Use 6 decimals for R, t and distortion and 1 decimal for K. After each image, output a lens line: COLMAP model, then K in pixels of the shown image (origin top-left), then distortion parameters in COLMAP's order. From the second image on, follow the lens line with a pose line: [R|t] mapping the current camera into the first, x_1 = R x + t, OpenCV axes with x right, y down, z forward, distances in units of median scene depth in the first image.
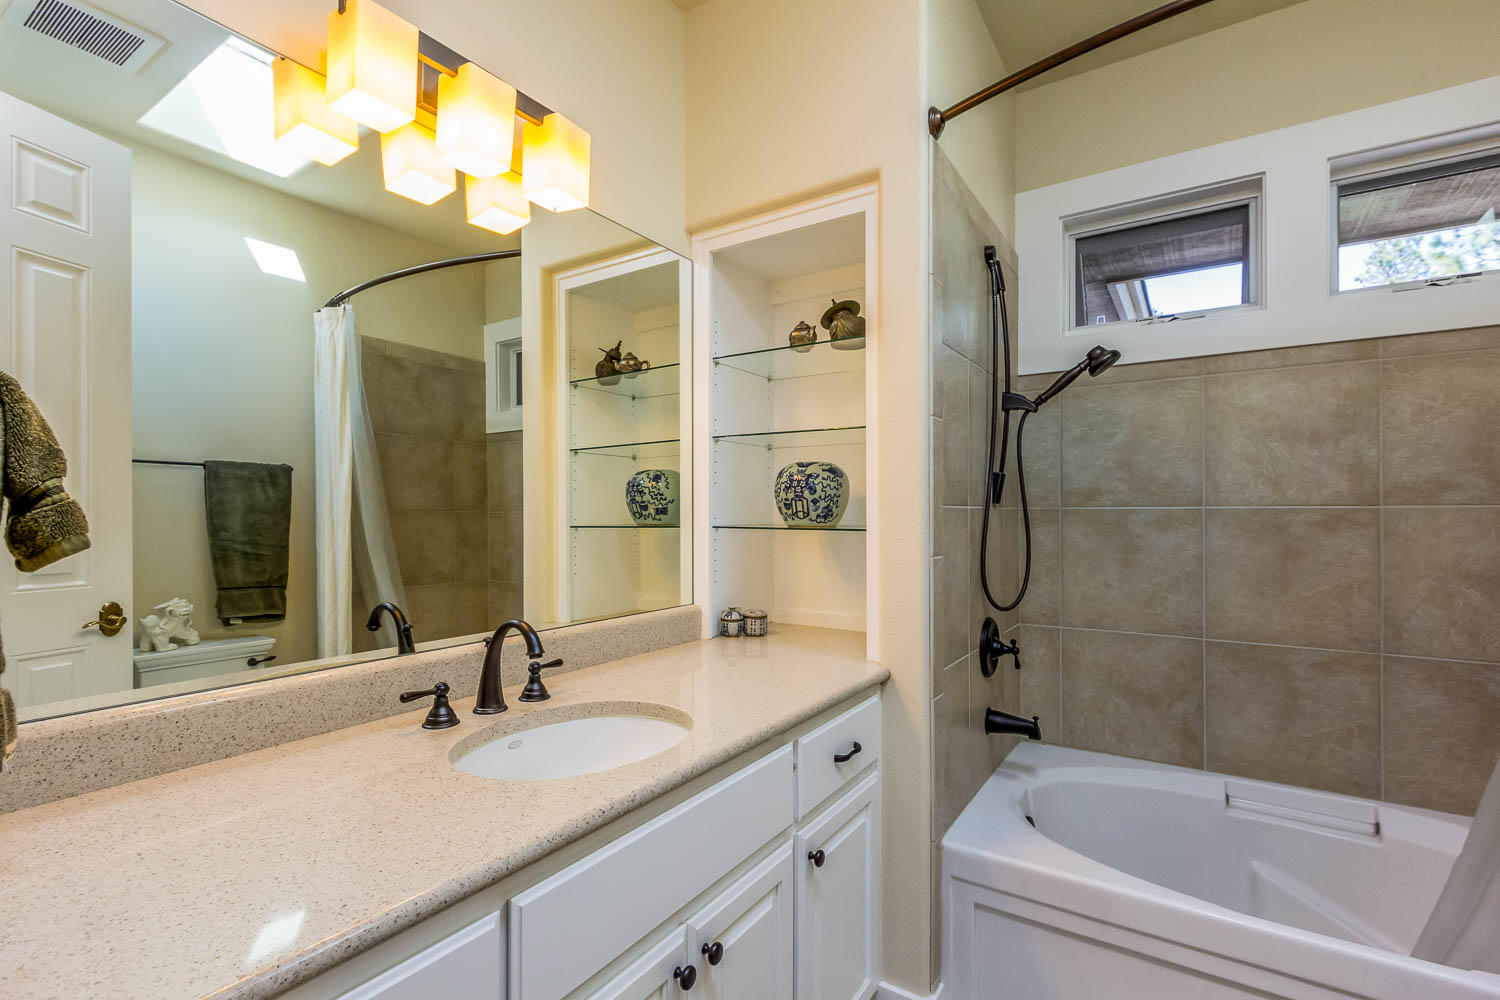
lens RADIAL K [[697.3, 0, 746.1], [0, 697.3, 504.7], [0, 0, 1]] dist [-0.004343, 0.000774]
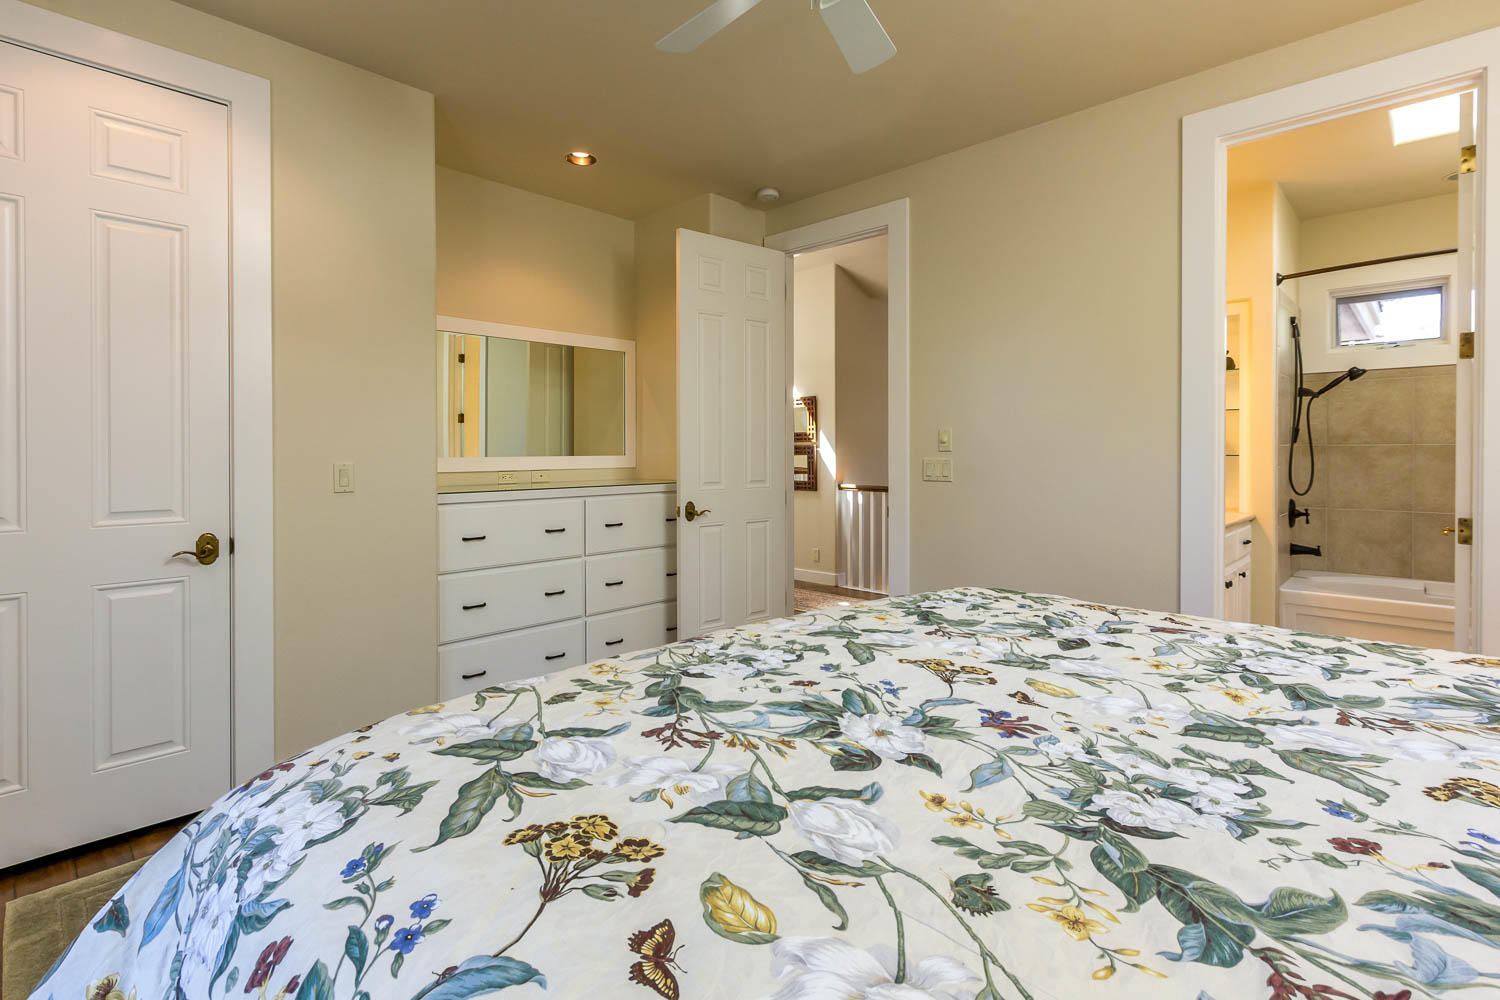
lens RADIAL K [[697.3, 0, 777.6], [0, 697.3, 461.8], [0, 0, 1]] dist [-0.004343, 0.000774]
pose [[0.982625, -0.002837, -0.185578, -0.735352], [0.007192, 0.999714, 0.022798, -0.004679], [0.185461, -0.023736, 0.982365, -1.250159]]
